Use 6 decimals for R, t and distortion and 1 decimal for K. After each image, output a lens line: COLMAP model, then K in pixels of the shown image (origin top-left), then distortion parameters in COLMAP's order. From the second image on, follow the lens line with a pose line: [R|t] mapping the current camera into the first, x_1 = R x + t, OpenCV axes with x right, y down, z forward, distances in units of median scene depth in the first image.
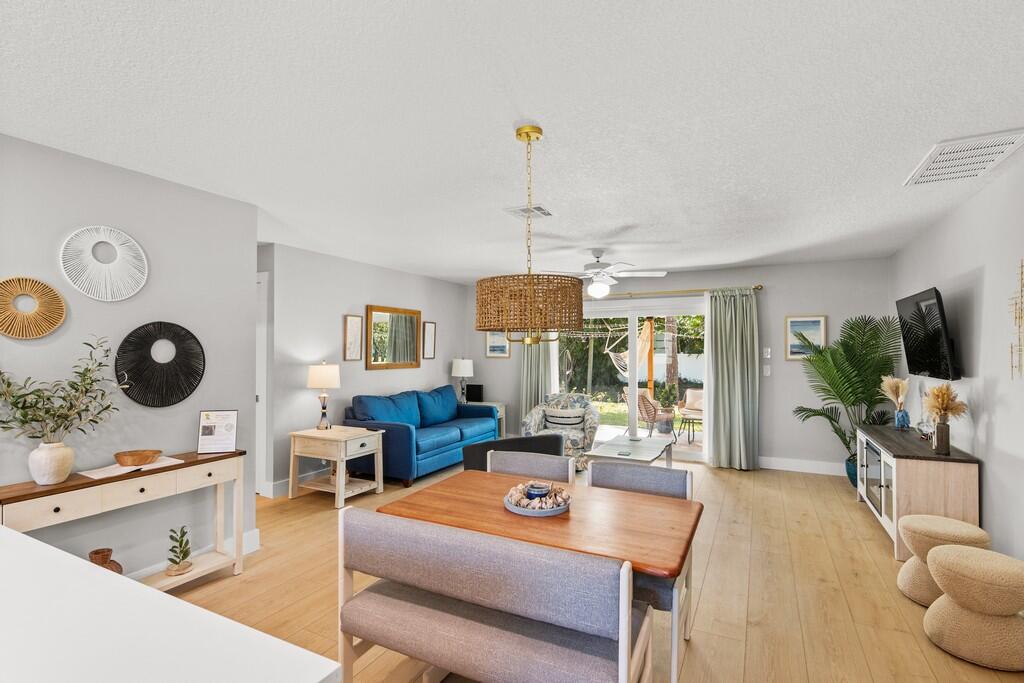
lens RADIAL K [[508.7, 0, 504.2], [0, 508.7, 342.1], [0, 0, 1]] dist [-0.009414, -0.001755]
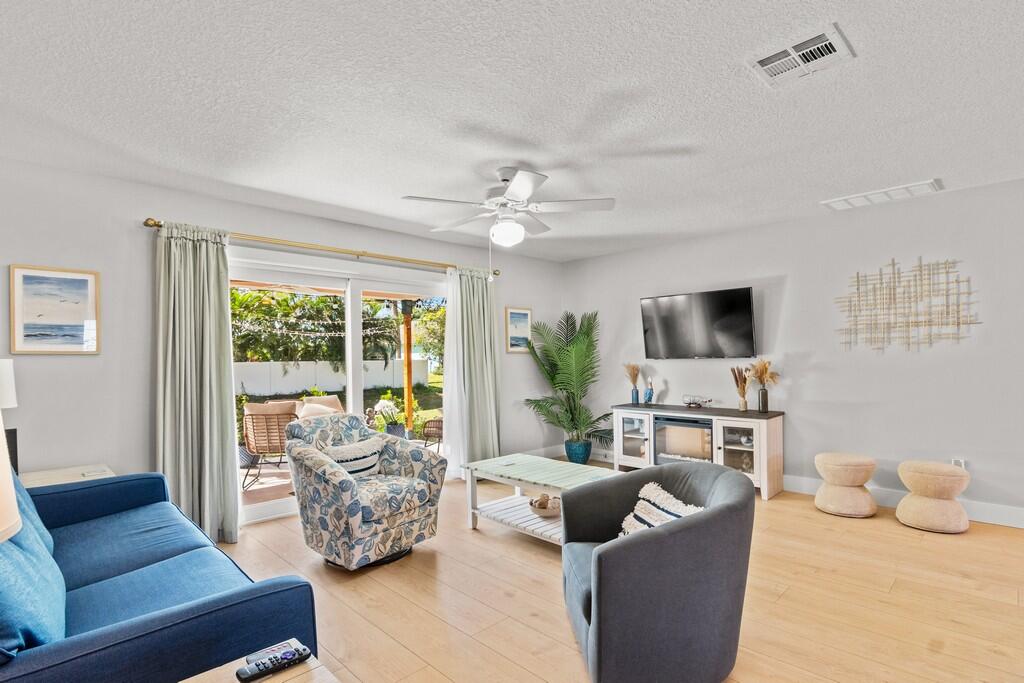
lens RADIAL K [[505.9, 0, 507.8], [0, 505.9, 357.2], [0, 0, 1]] dist [-0.005097, -0.001235]
pose [[0.313931, -0.004789, 0.949434, -0.374886], [0.000233, 0.999988, 0.004967, 0.041797], [-0.949446, -0.001338, 0.313929, 0.748125]]
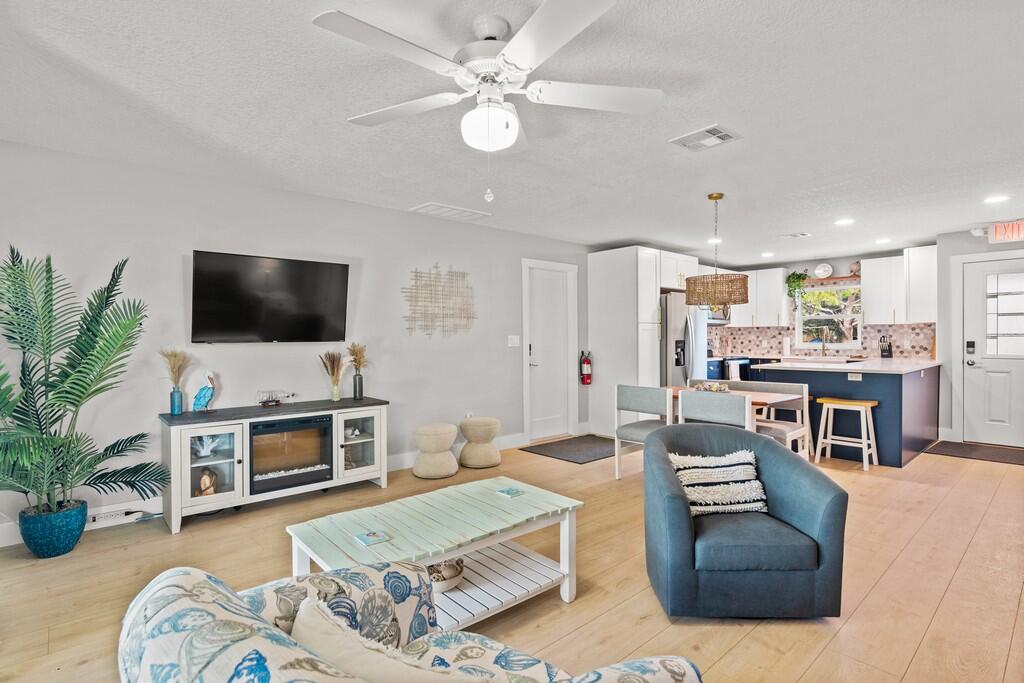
lens RADIAL K [[508.7, 0, 504.2], [0, 508.7, 342.1], [0, 0, 1]] dist [-0.009414, -0.001755]
pose [[-0.927109, 0.001526, 0.374790, 0.030985], [-0.000349, 0.999988, -0.004935, 0.051463], [-0.374793, -0.004706, -0.927097, 1.250435]]
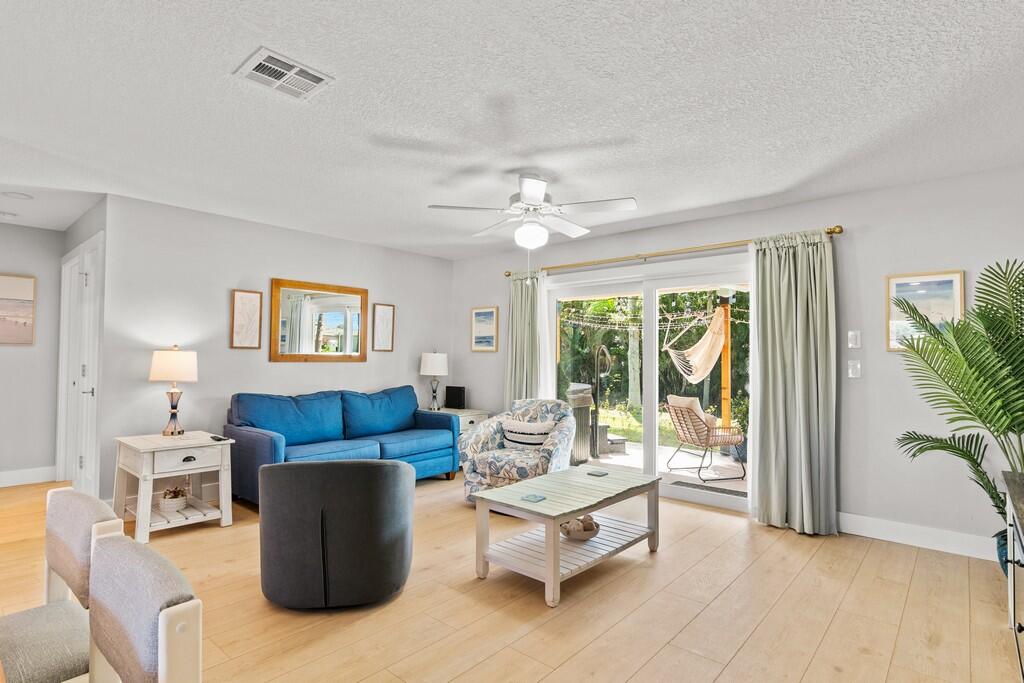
lens RADIAL K [[533.0, 0, 500.0], [0, 533.0, 340.8], [0, 0, 1]] dist [-0.003493, -0.013610]
pose [[0.966749, -0.001691, -0.255720, 0.297554], [-0.002663, 0.999857, -0.016679, 0.037605], [0.255712, 0.016806, 0.966607, 0.316201]]
